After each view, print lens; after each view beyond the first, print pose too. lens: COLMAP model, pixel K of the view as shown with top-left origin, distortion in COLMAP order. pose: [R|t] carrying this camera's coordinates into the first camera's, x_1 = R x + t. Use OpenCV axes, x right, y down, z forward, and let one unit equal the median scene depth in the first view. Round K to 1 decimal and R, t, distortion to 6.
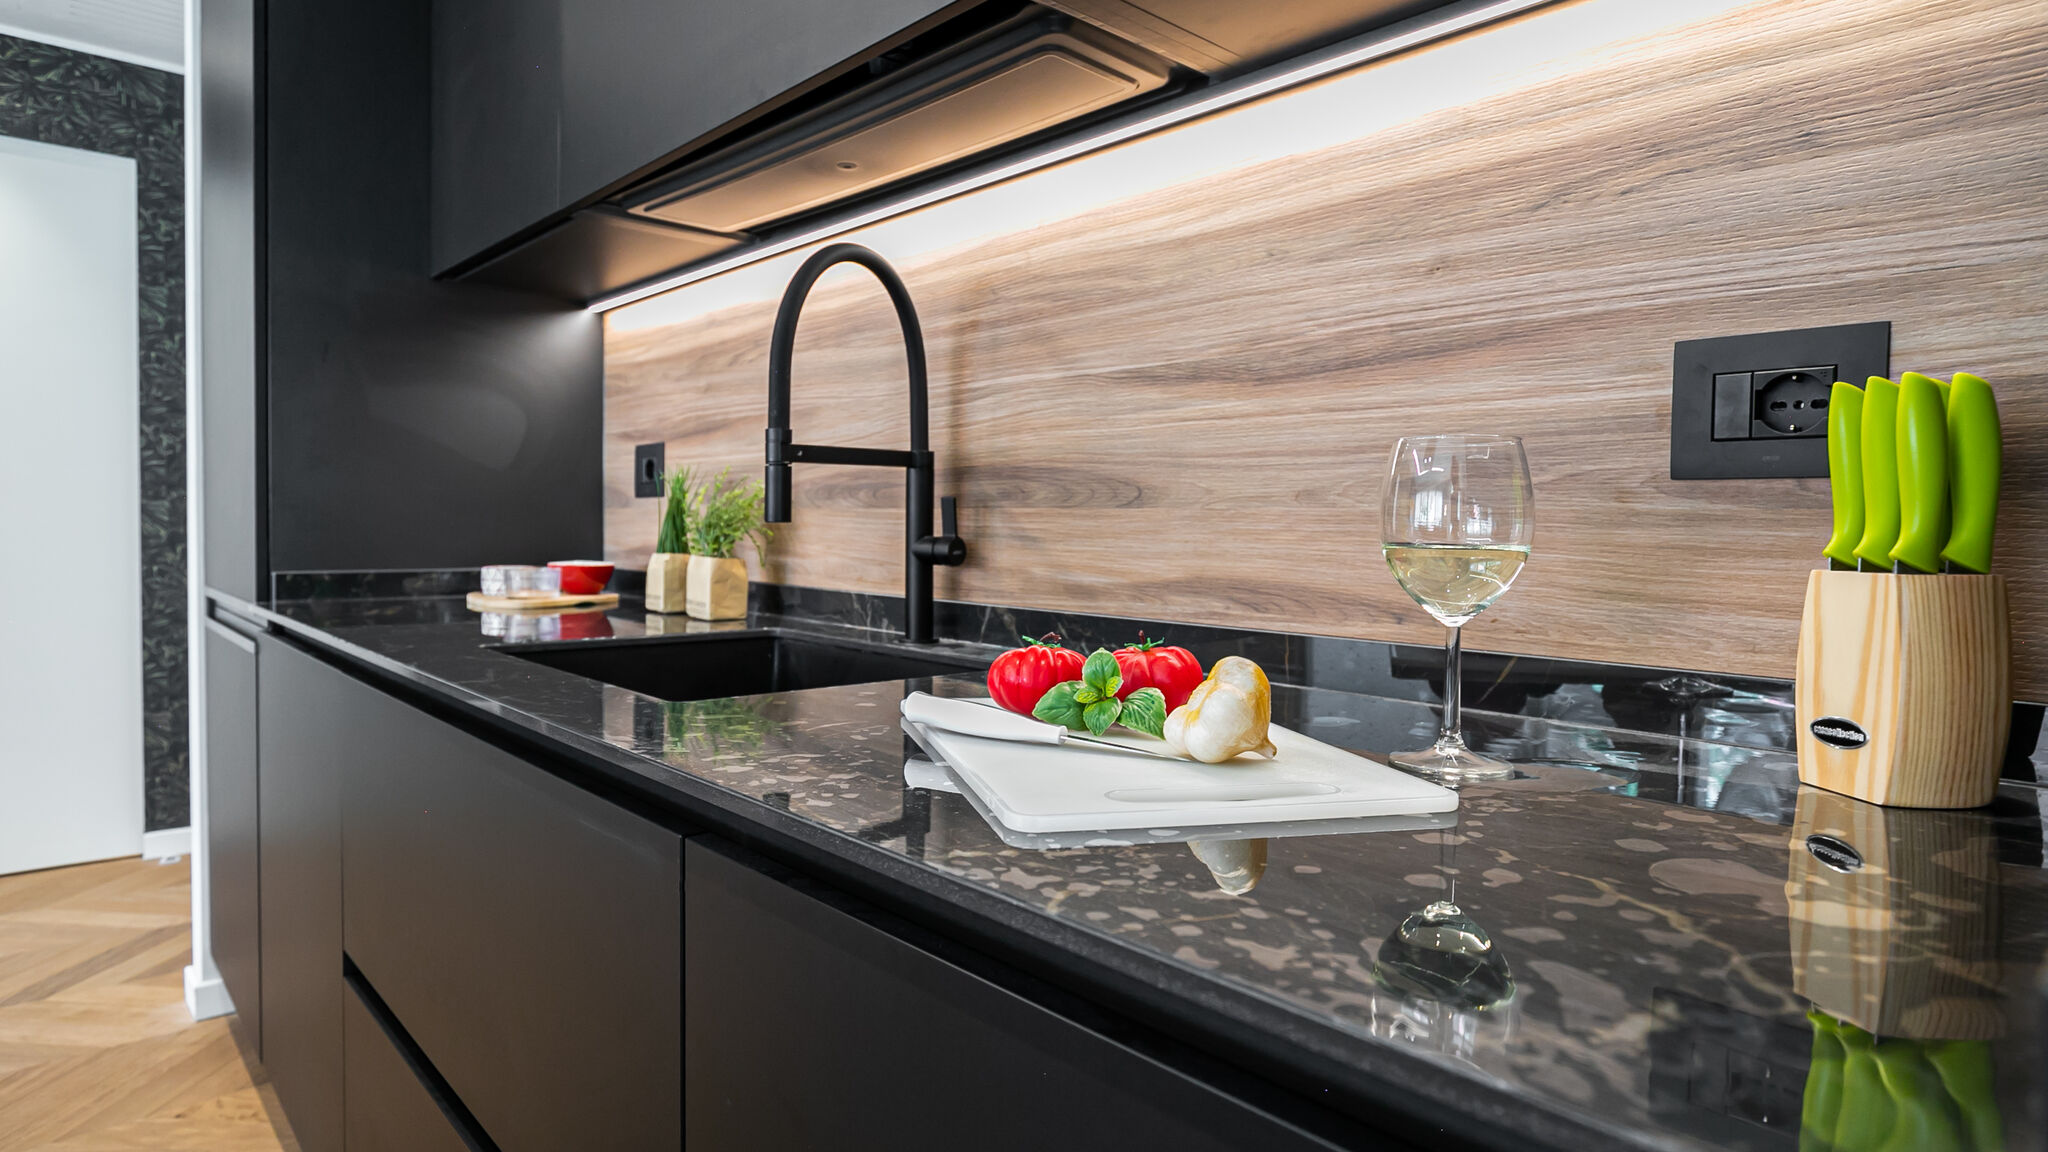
lens RADIAL K [[1151.9, 0, 922.5], [0, 1151.9, 550.3], [0, 0, 1]] dist [-0.004535, 0.001106]
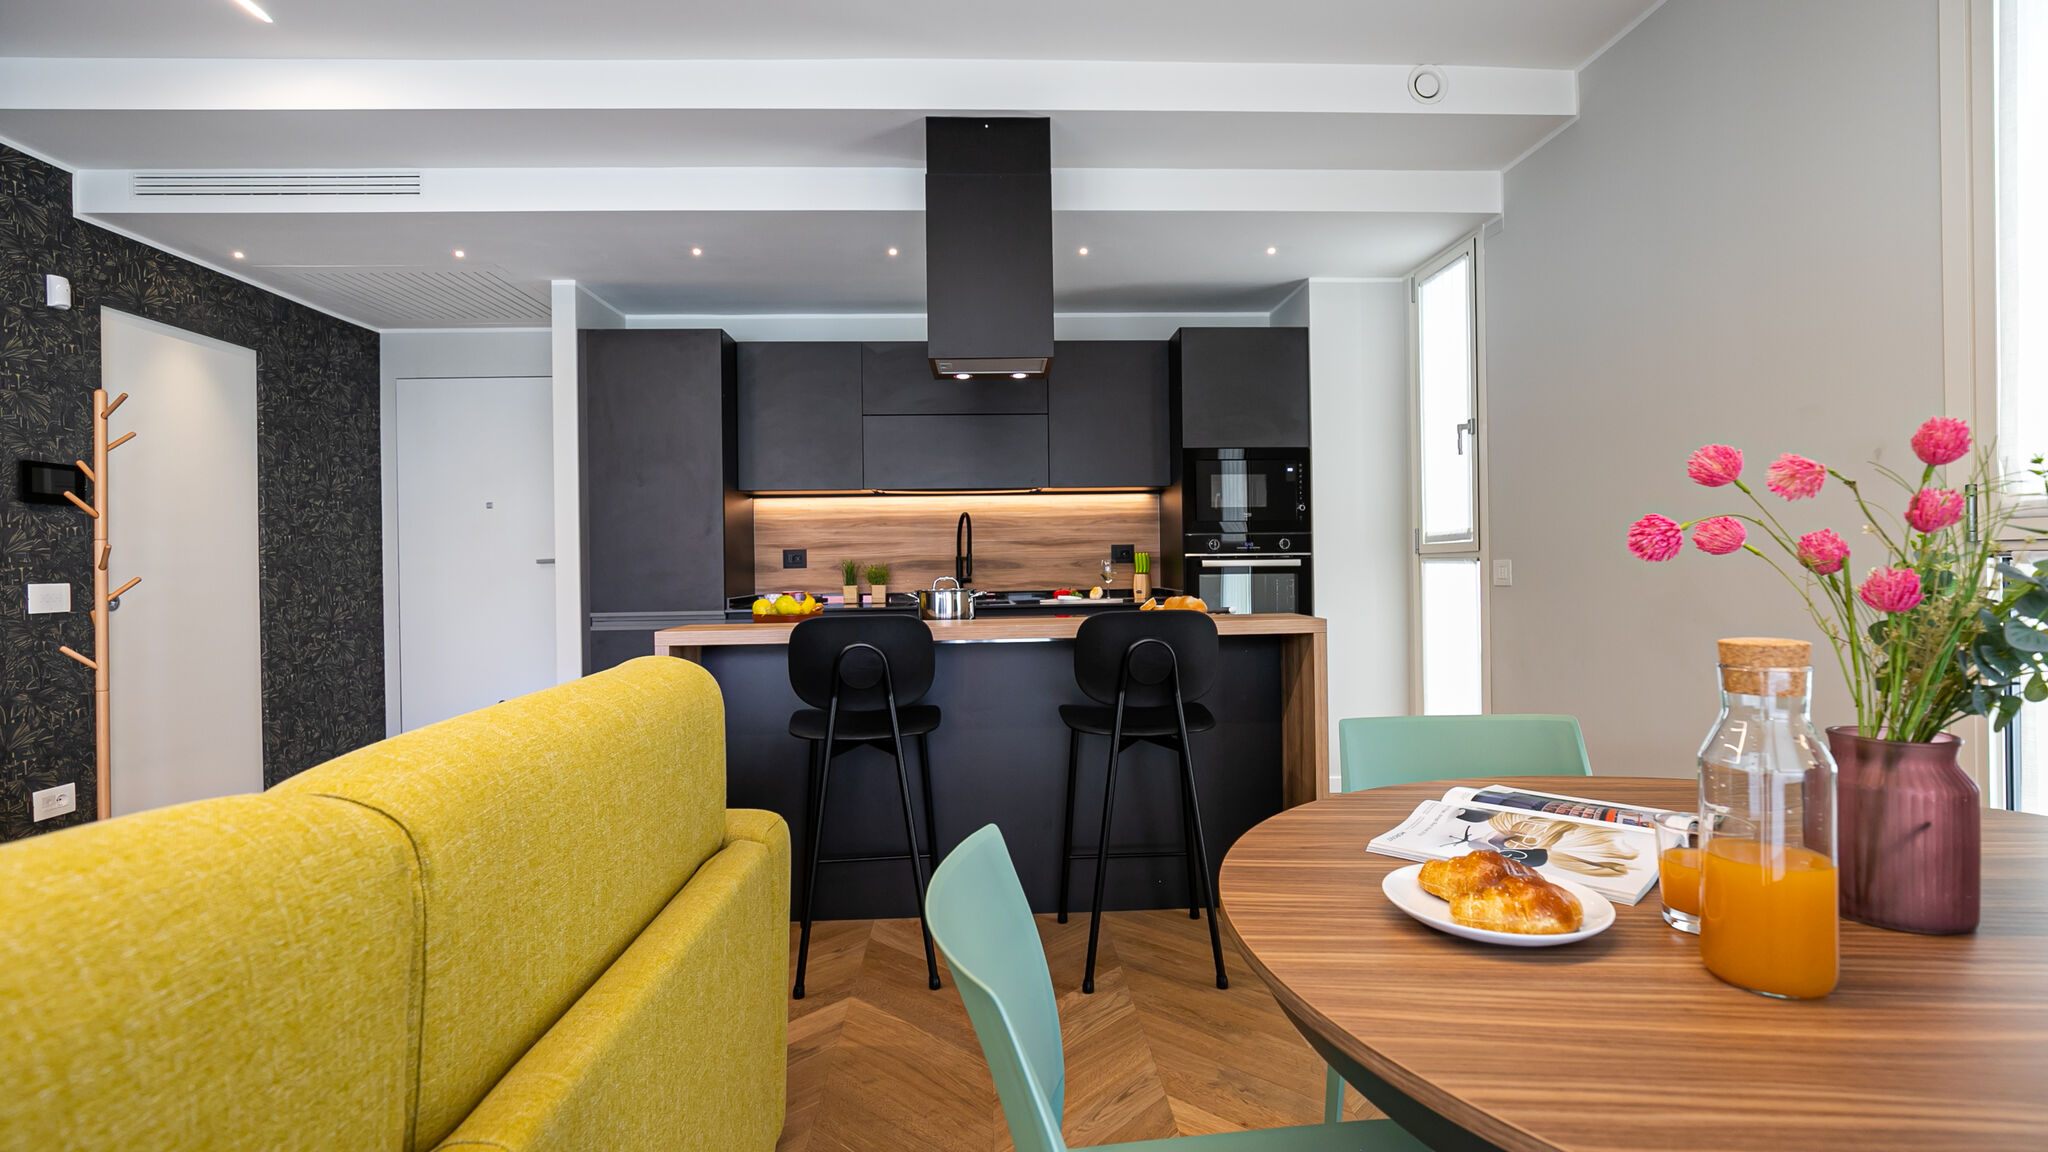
lens RADIAL K [[946.3, 0, 1018.3], [0, 946.3, 549.5], [0, 0, 1]] dist [-0.011494, 0.002347]
pose [[0.604499, -0.011842, 0.796518, -3.270674], [0.044492, 0.998831, -0.018916, -0.043597], [-0.795362, 0.046873, 0.604319, -1.586066]]
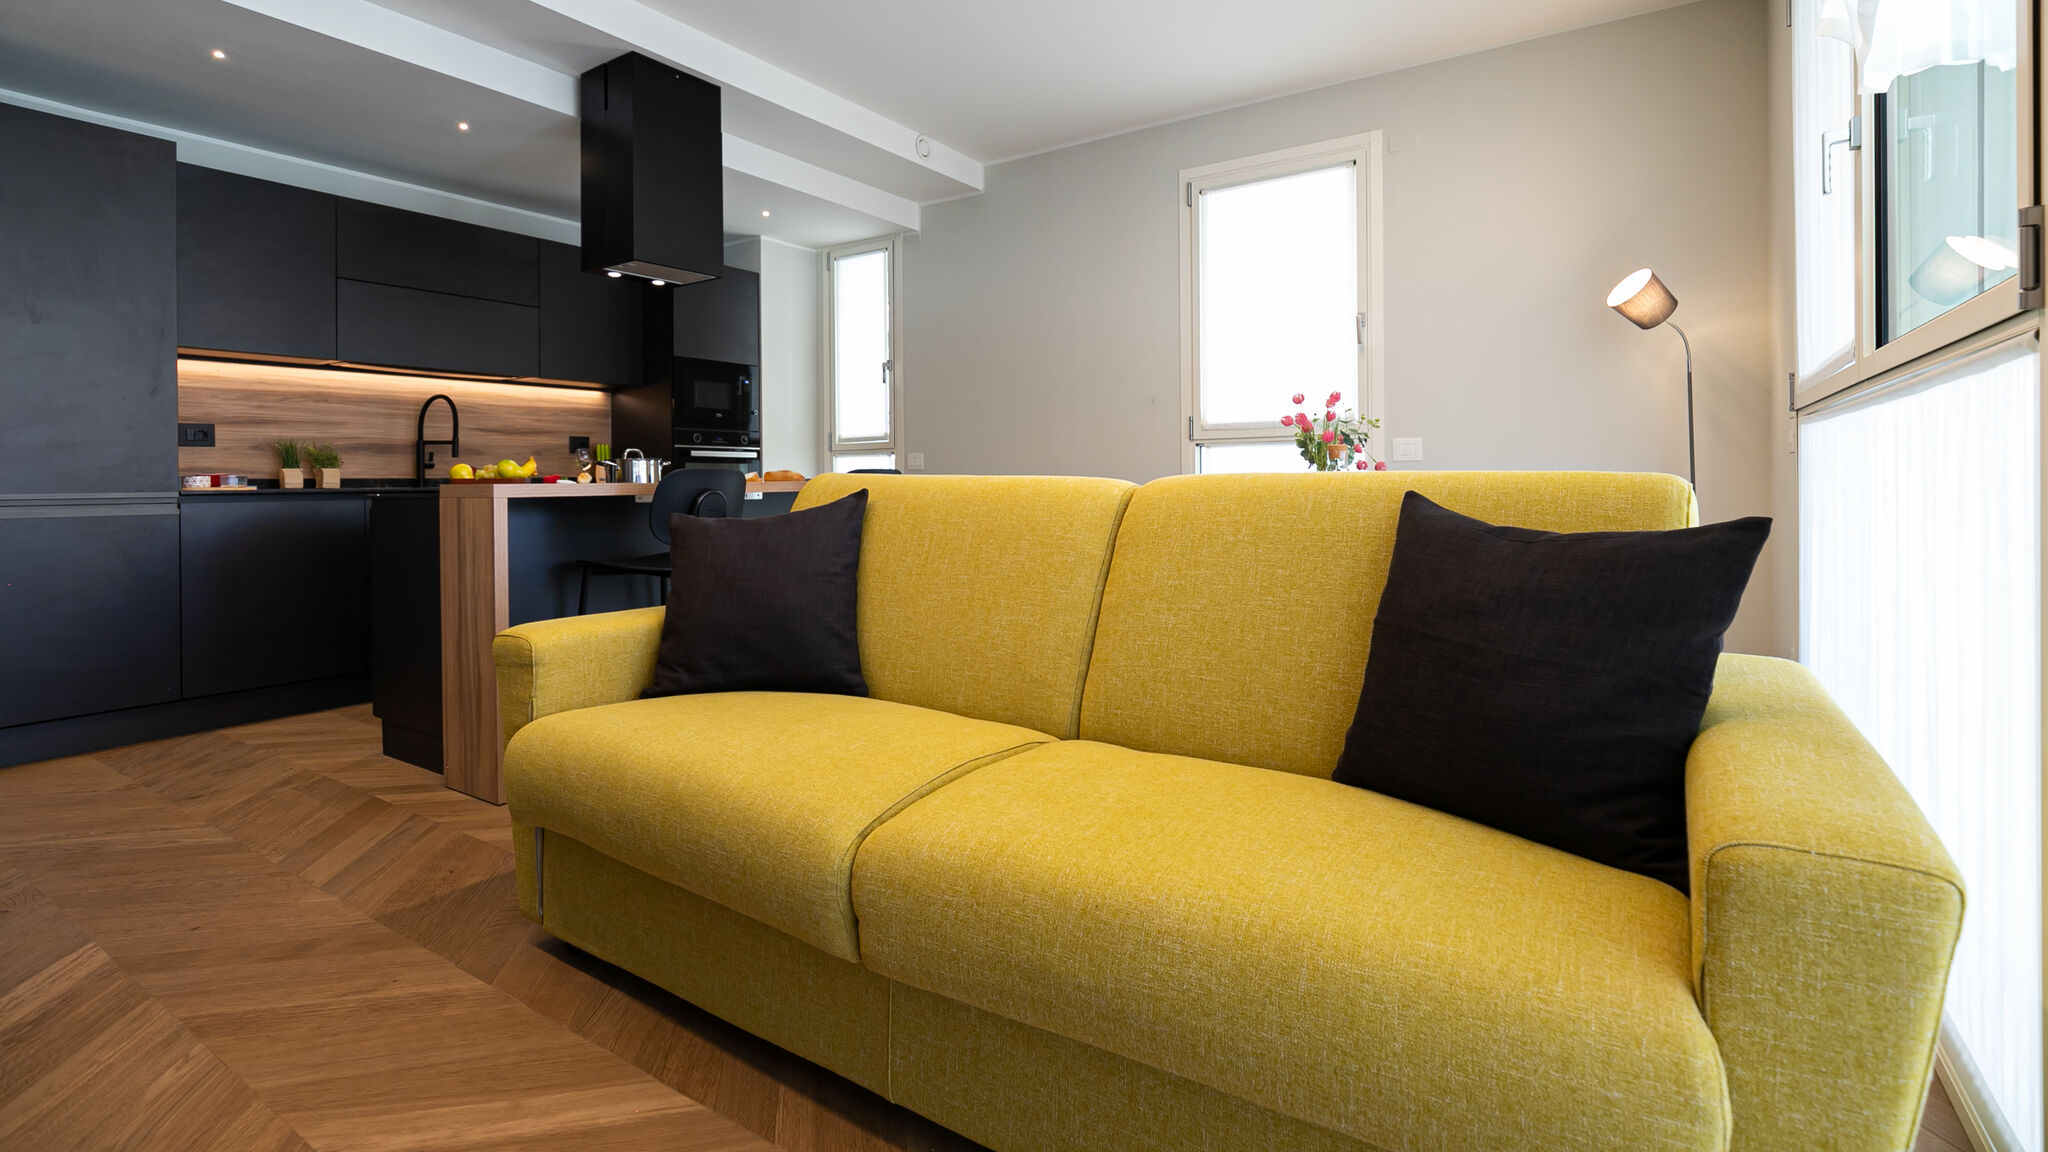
lens RADIAL K [[946.3, 0, 1029.1], [0, 946.3, 477.2], [0, 0, 1]] dist [-0.011494, 0.002347]
pose [[-0.296140, -0.008492, 0.955107, -4.672974], [0.030707, 0.999359, 0.018407, 0.057644], [-0.954651, 0.034780, -0.295689, -0.068857]]
